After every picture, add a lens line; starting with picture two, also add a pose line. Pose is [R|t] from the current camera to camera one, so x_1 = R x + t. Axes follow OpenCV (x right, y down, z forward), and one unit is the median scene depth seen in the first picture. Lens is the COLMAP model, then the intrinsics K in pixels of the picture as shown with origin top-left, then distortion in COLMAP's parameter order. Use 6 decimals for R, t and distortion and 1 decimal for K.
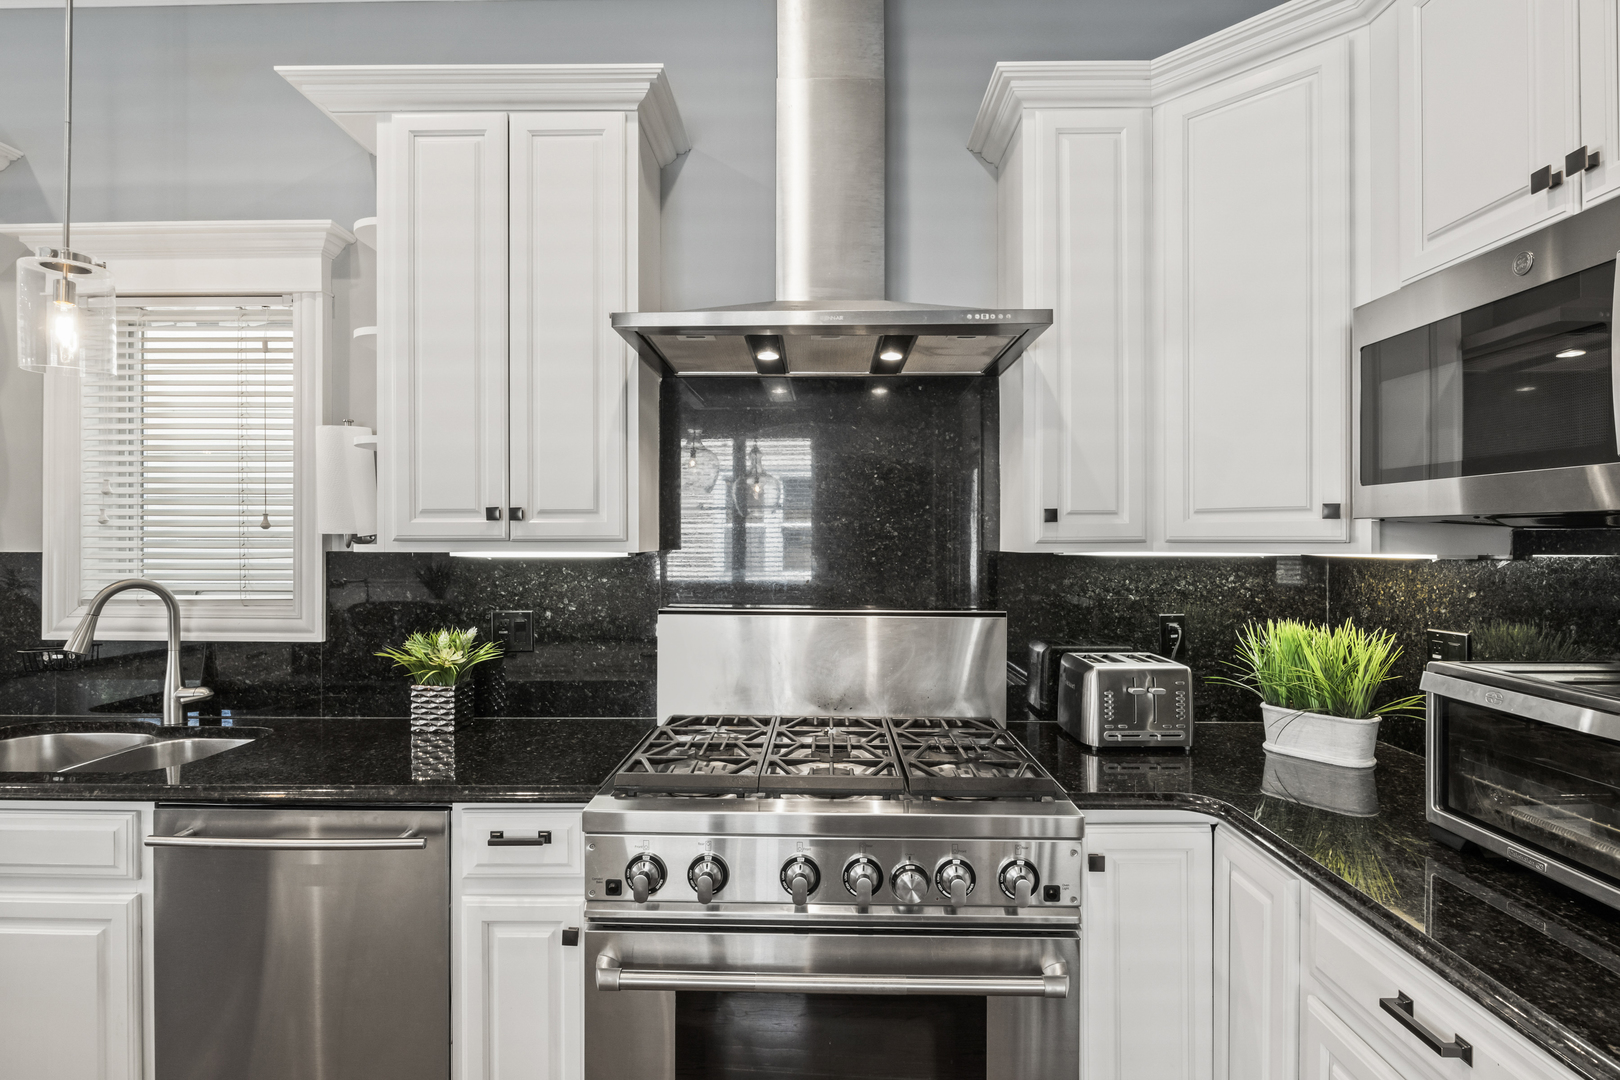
lens RADIAL K [[811.4, 0, 813.0], [0, 811.4, 536.5], [0, 0, 1]] dist [-0.006182, -0.002016]
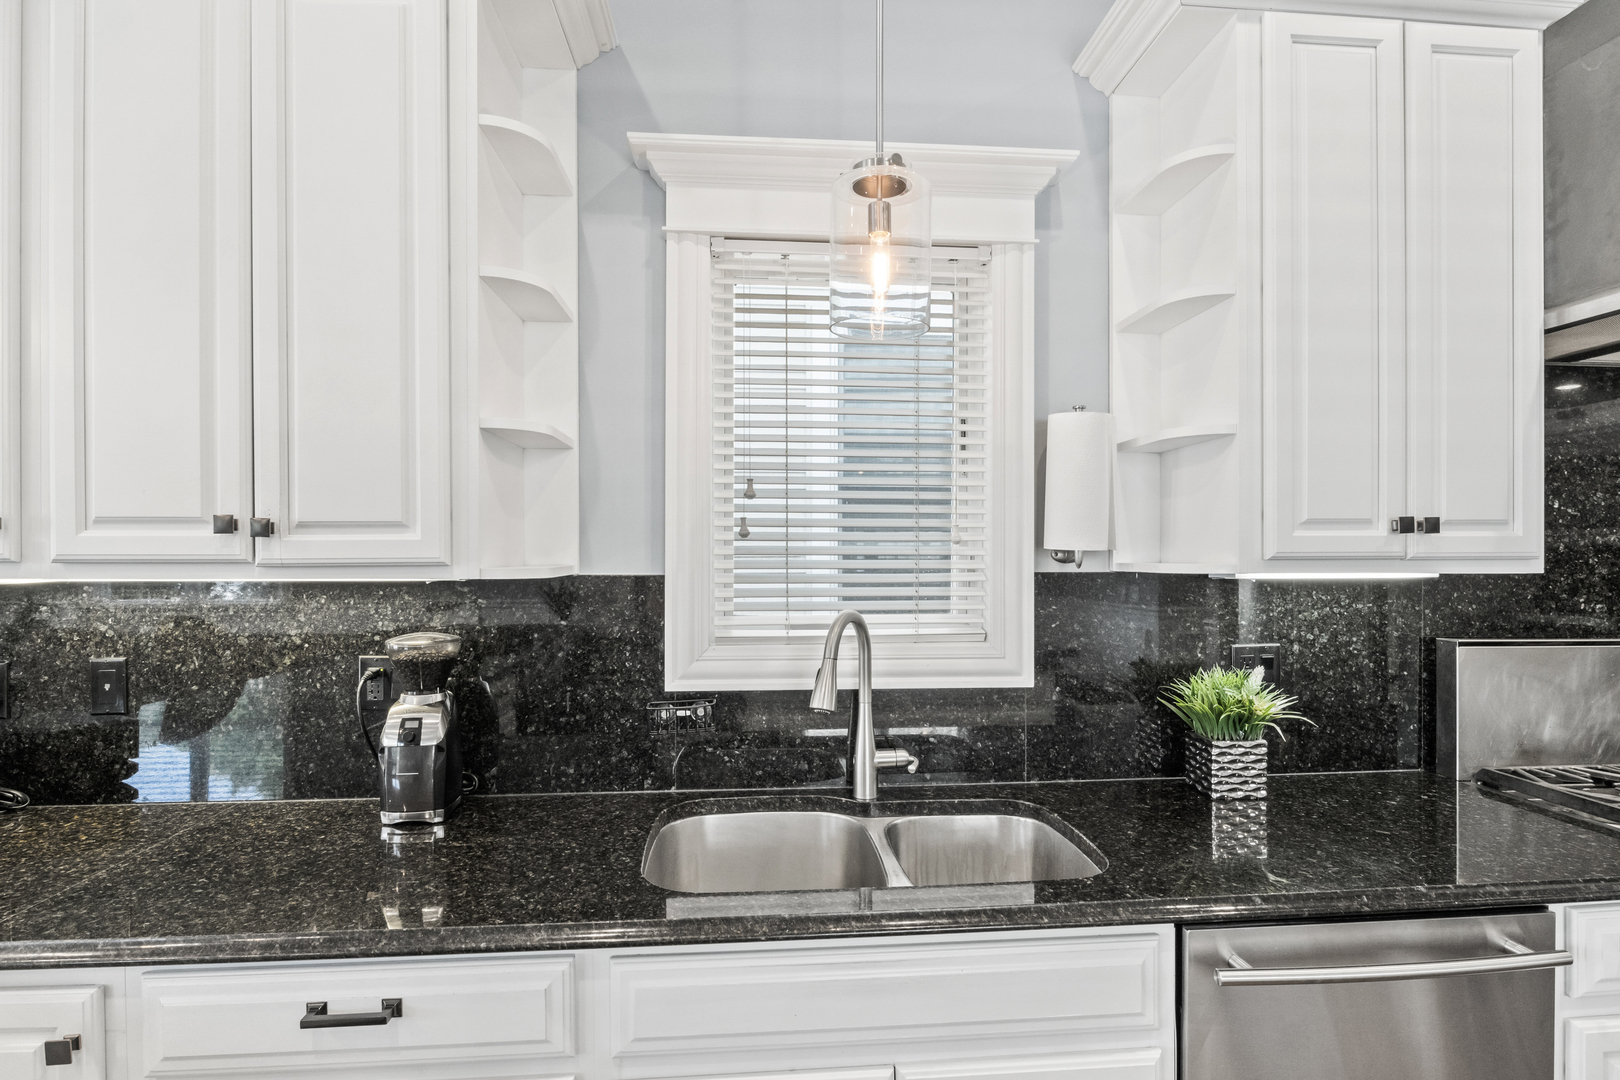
lens RADIAL K [[811.4, 0, 815.5], [0, 811.4, 553.1], [0, 0, 1]] dist [-0.006182, -0.002016]
pose [[0.994713, -0.001392, 0.102685, -0.935037], [0.000718, 0.999978, 0.006597, -0.006125], [-0.102692, -0.006488, 0.994692, 0.242802]]
